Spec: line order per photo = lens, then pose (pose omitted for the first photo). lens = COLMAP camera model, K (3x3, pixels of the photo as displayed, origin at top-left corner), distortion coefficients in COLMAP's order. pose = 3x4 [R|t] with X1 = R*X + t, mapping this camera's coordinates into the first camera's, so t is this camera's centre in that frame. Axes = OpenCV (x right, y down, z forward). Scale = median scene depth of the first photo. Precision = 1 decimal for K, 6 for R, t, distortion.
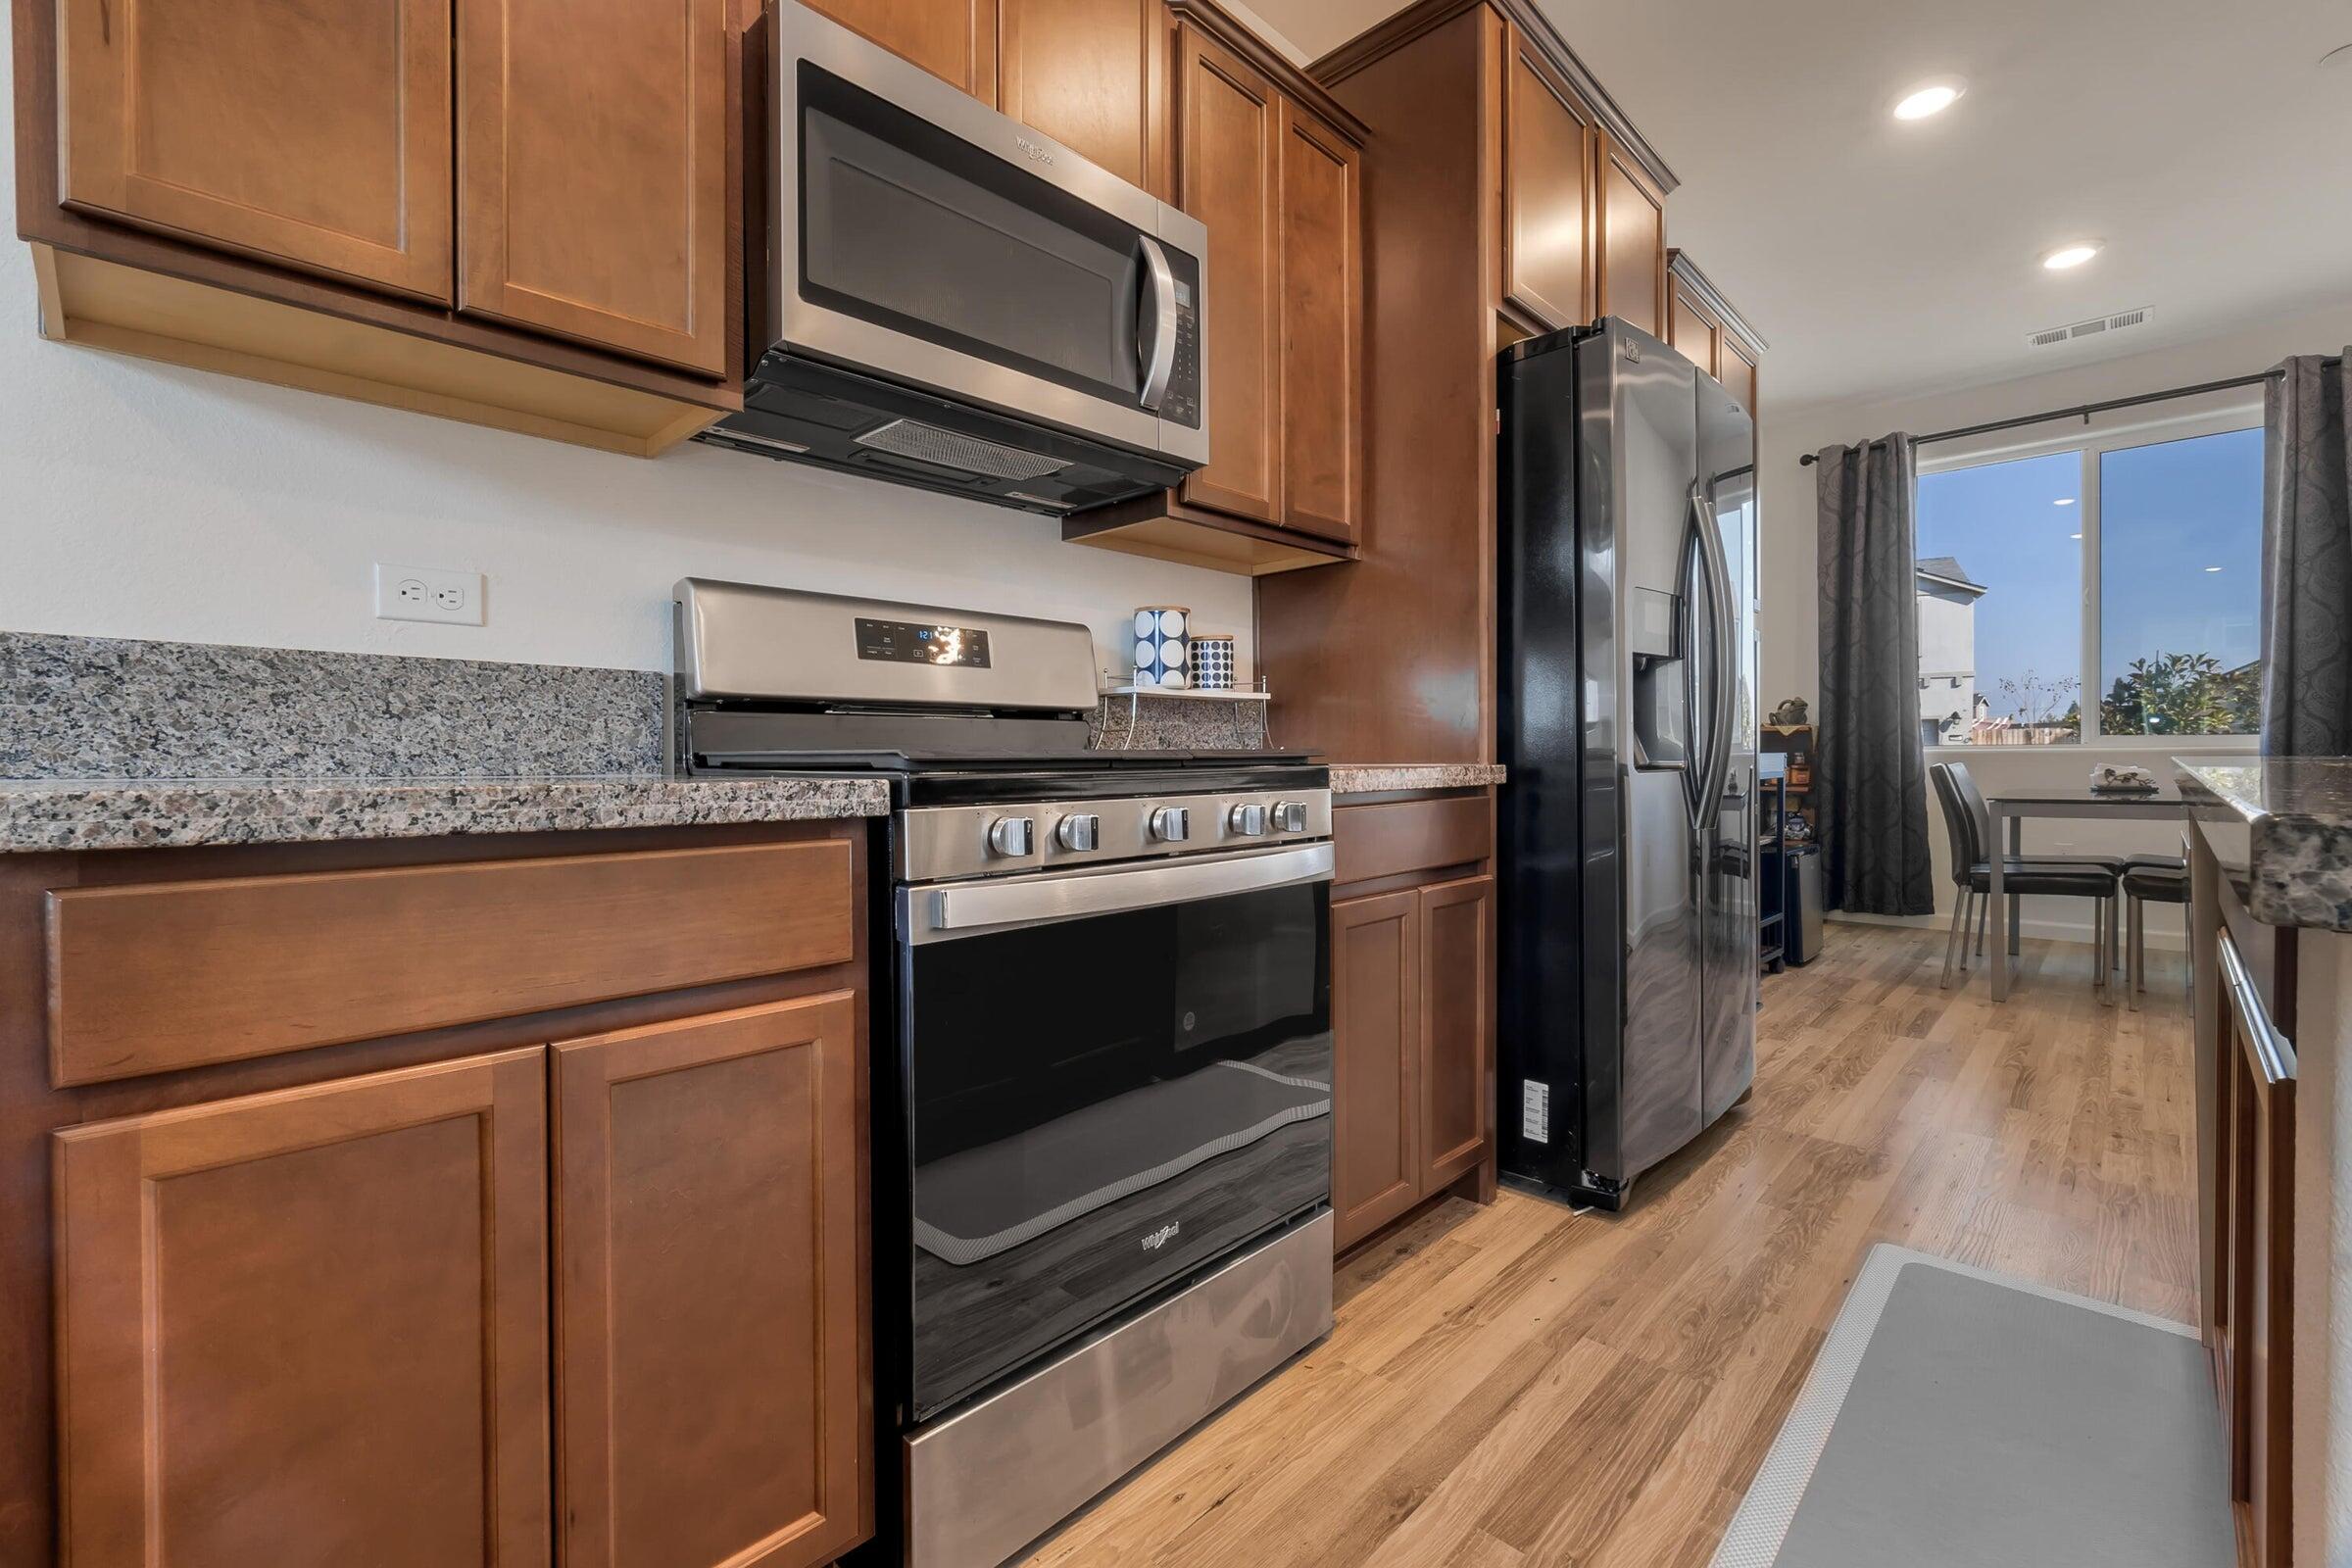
lens RADIAL K [[1012.8, 0, 1173.2], [0, 1012.8, 776.3], [0, 0, 1]] dist [-0.003702, 0.000539]
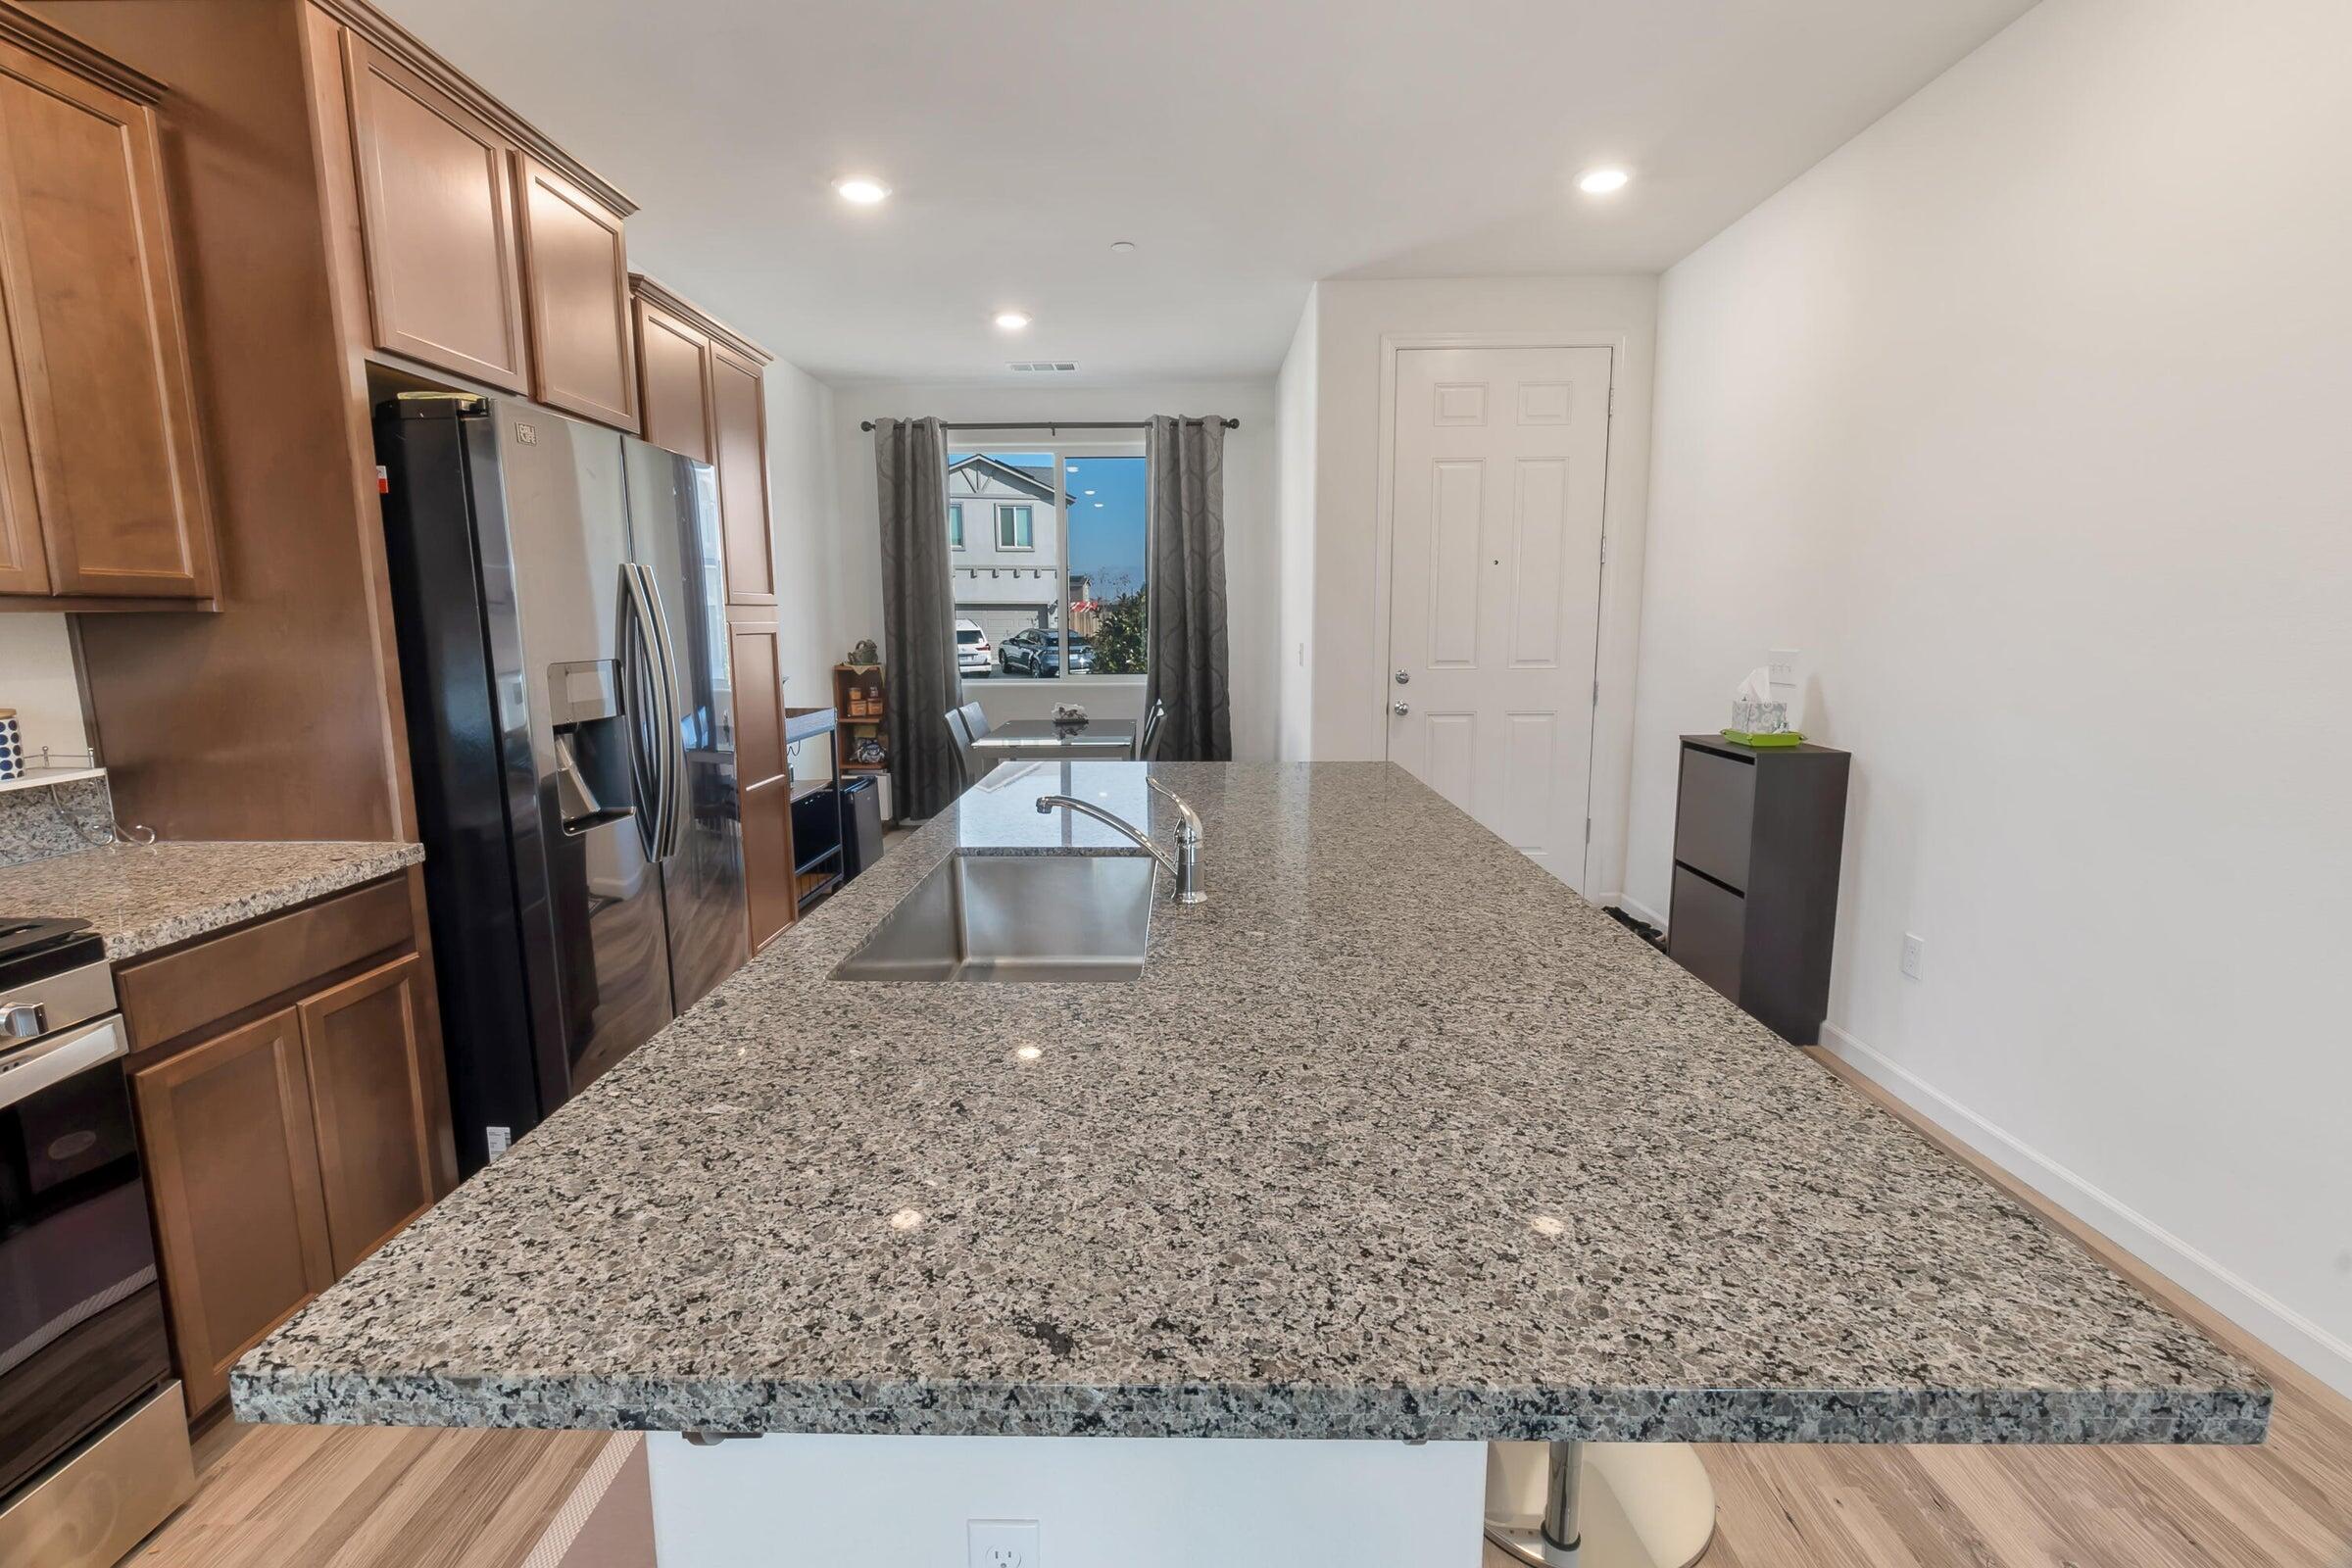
lens RADIAL K [[1012.8, 0, 1173.2], [0, 1012.8, 776.3], [0, 0, 1]] dist [-0.003702, 0.000539]
pose [[0.727982, -0.099502, 0.678337, 0.192742], [0.010312, 0.990889, 0.134282, -0.198529], [-0.685519, -0.090760, 0.722376, -0.218487]]
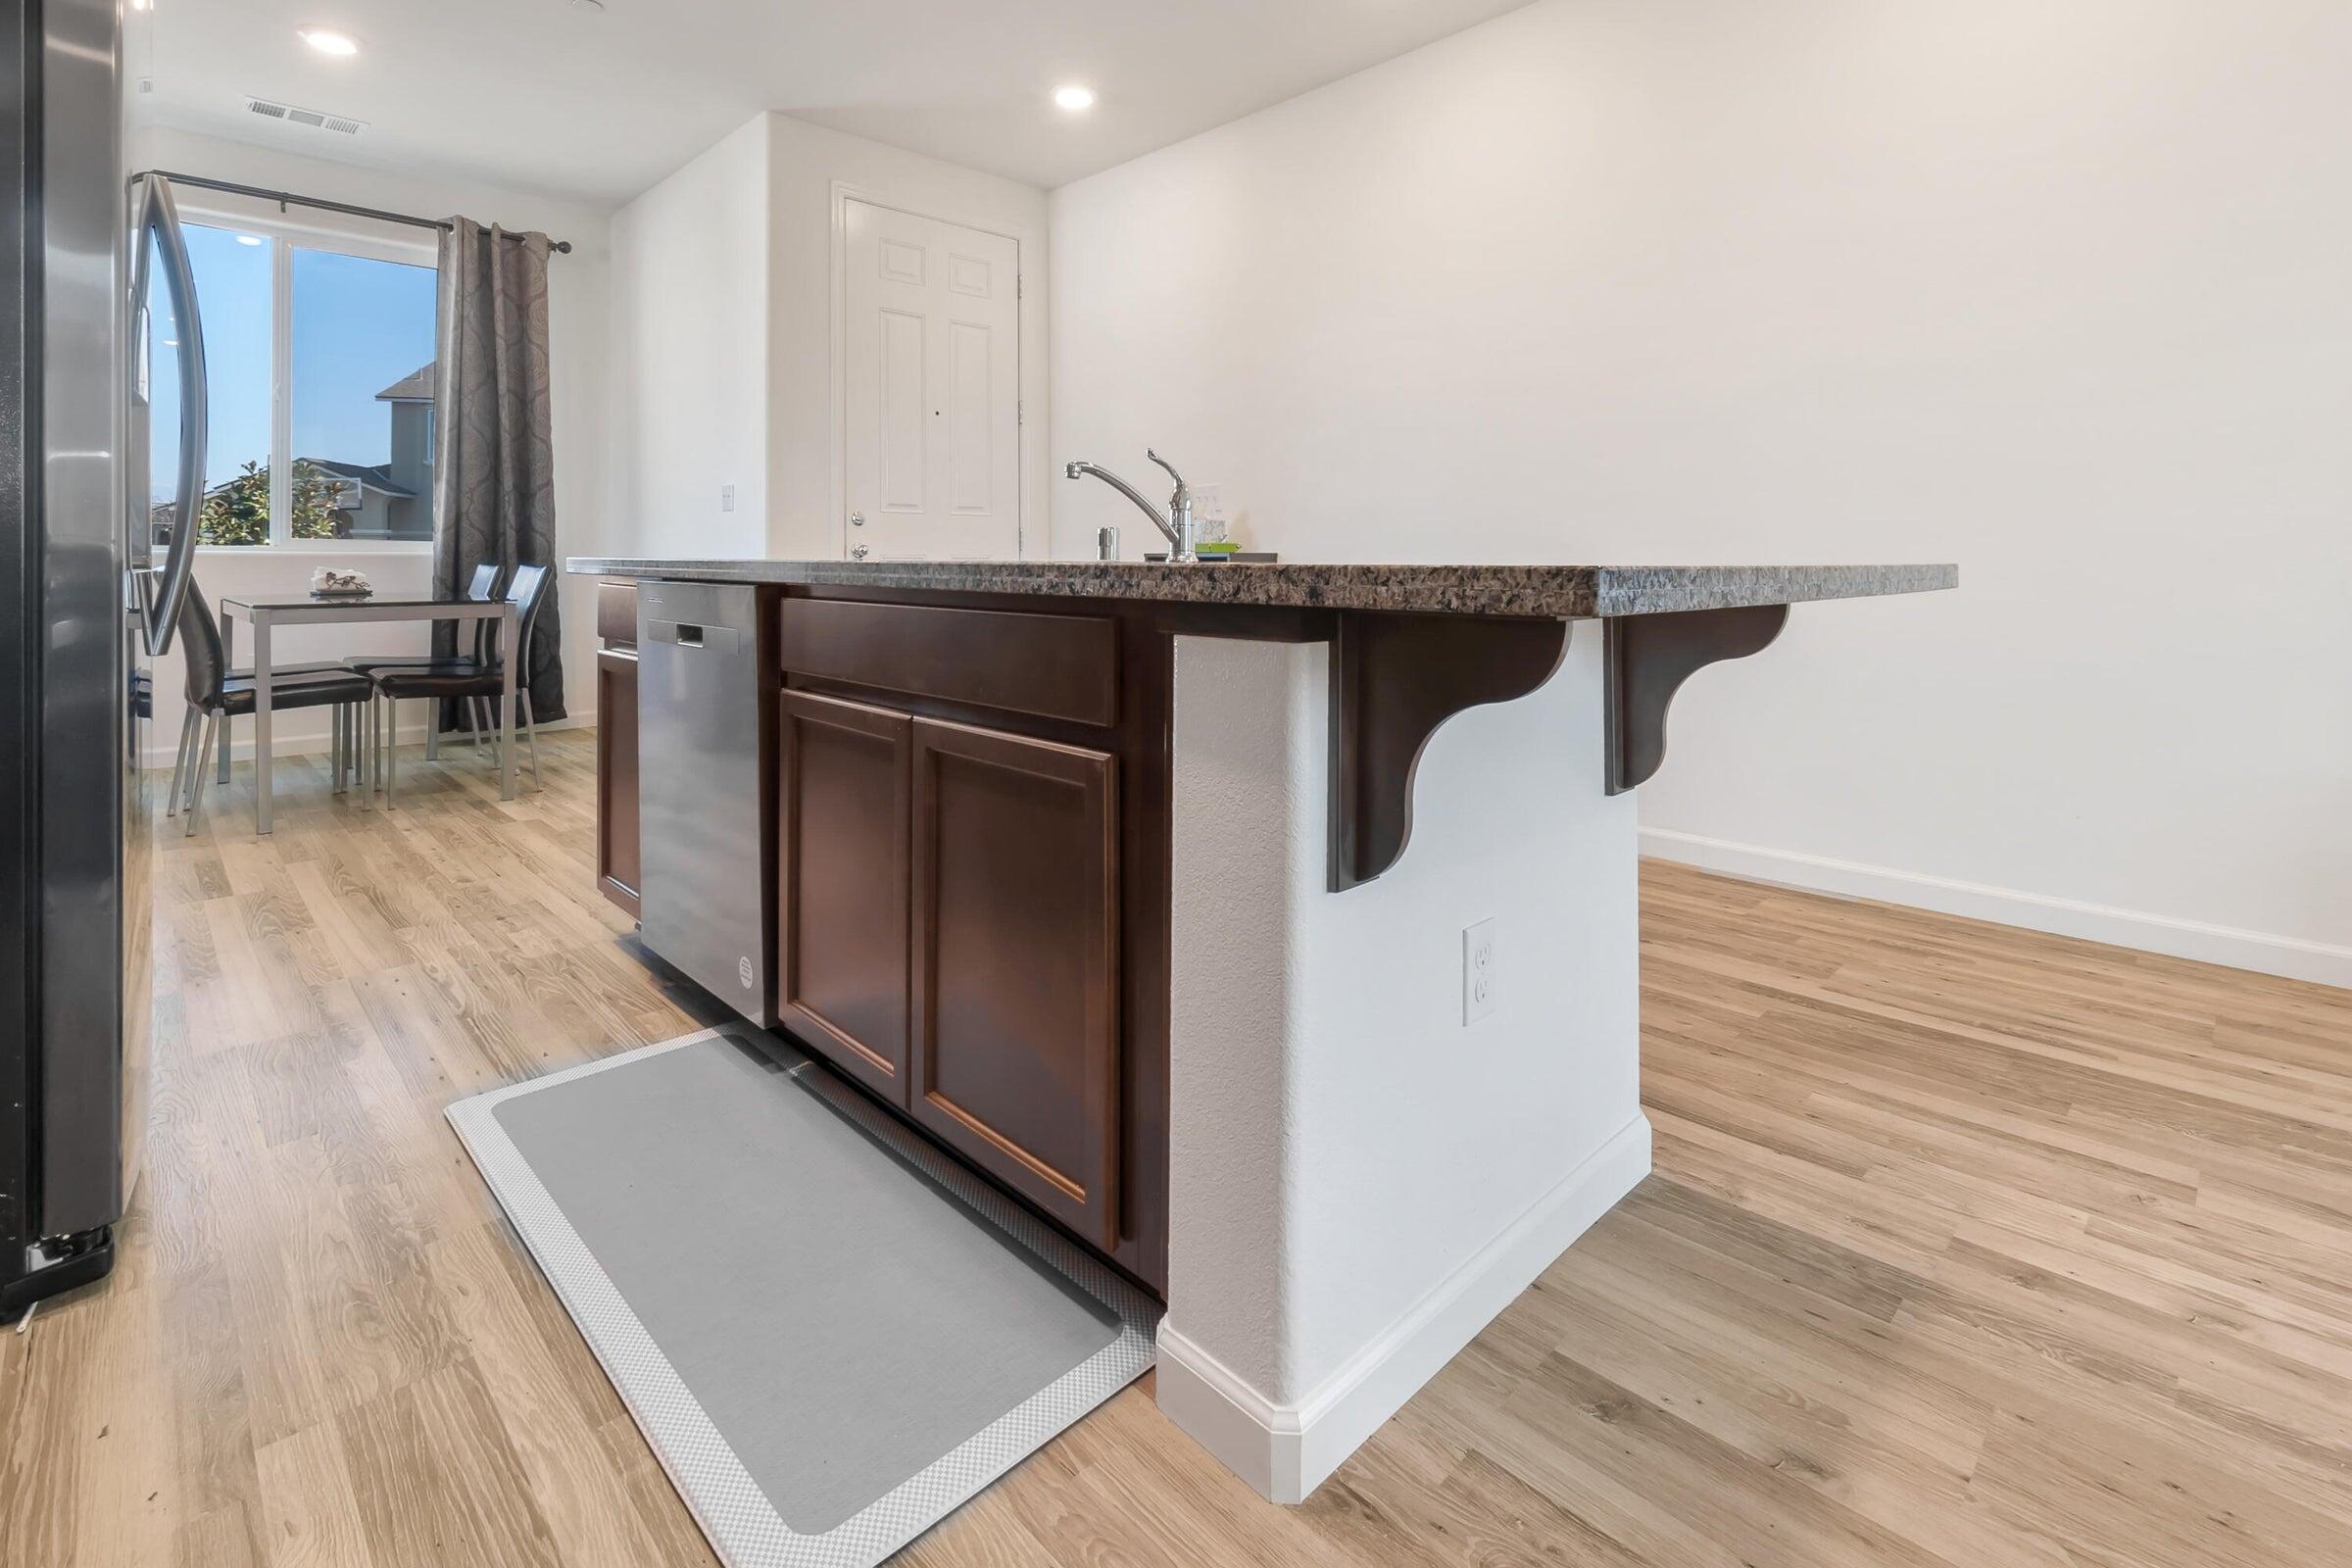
lens RADIAL K [[1082.1, 0, 1175.0], [0, 1082.1, 553.2], [0, 0, 1]] dist [-0.000918, -0.000194]
pose [[0.029839, 0.015063, 0.999441, -0.207974], [0.013051, 0.999795, -0.015458, 0.002217], [-0.999470, 0.013505, 0.029636, 0.298447]]
